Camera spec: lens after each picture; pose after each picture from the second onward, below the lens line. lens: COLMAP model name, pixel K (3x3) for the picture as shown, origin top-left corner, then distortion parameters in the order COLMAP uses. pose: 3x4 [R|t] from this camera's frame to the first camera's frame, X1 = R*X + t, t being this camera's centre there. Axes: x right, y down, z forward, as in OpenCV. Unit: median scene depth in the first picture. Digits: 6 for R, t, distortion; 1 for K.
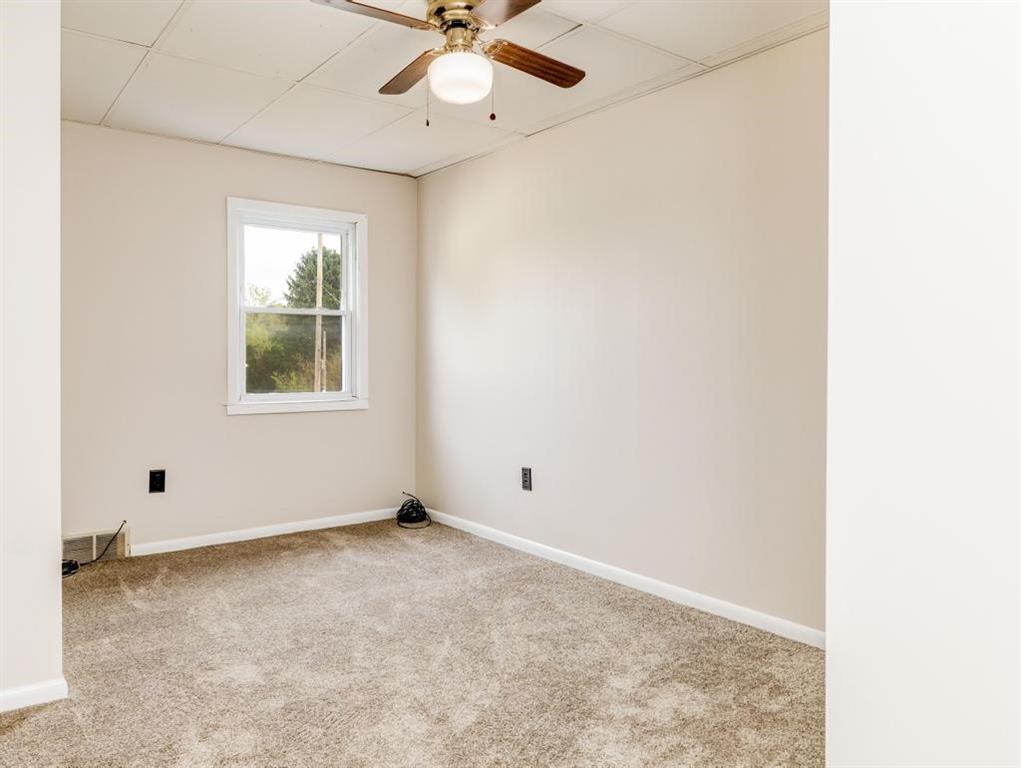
lens RADIAL K [[754.5, 0, 514.1], [0, 754.5, 378.9], [0, 0, 1]] dist [0.009362, 0.000613]
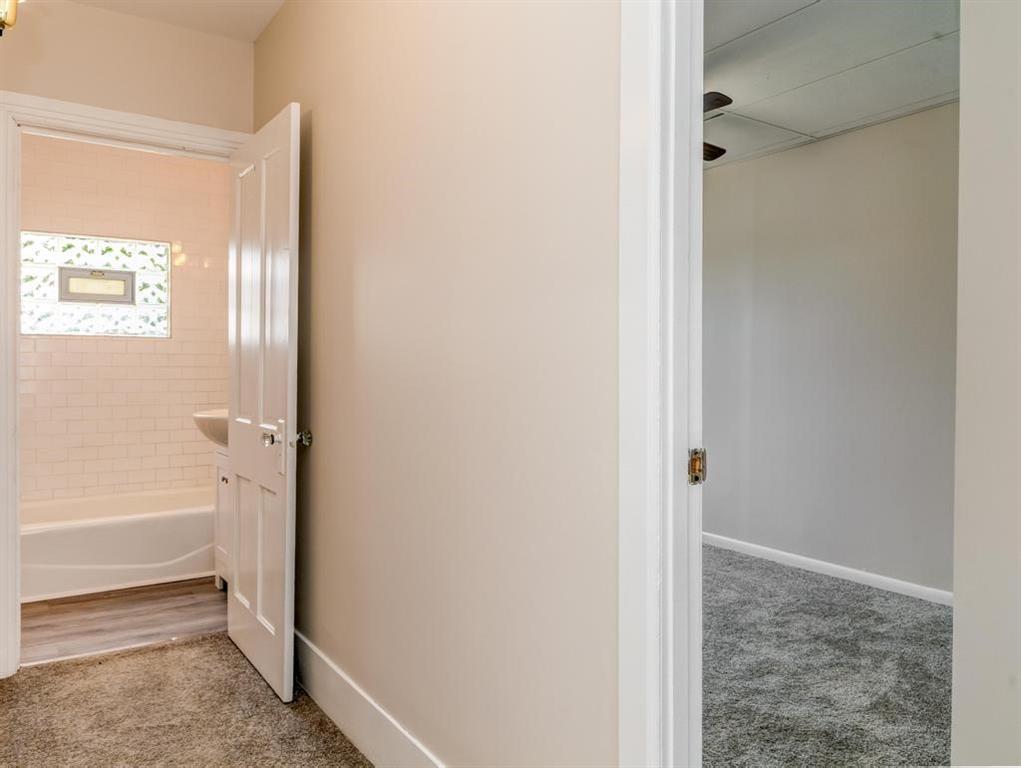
lens RADIAL K [[754.5, 0, 505.5], [0, 754.5, 383.9], [0, 0, 1]] dist [0.009362, 0.000613]
pose [[0.998689, 0.007432, -0.050649, -0.234091], [-0.007650, 0.999962, -0.004110, 0.006292], [0.050616, 0.004492, 0.998708, -0.344931]]
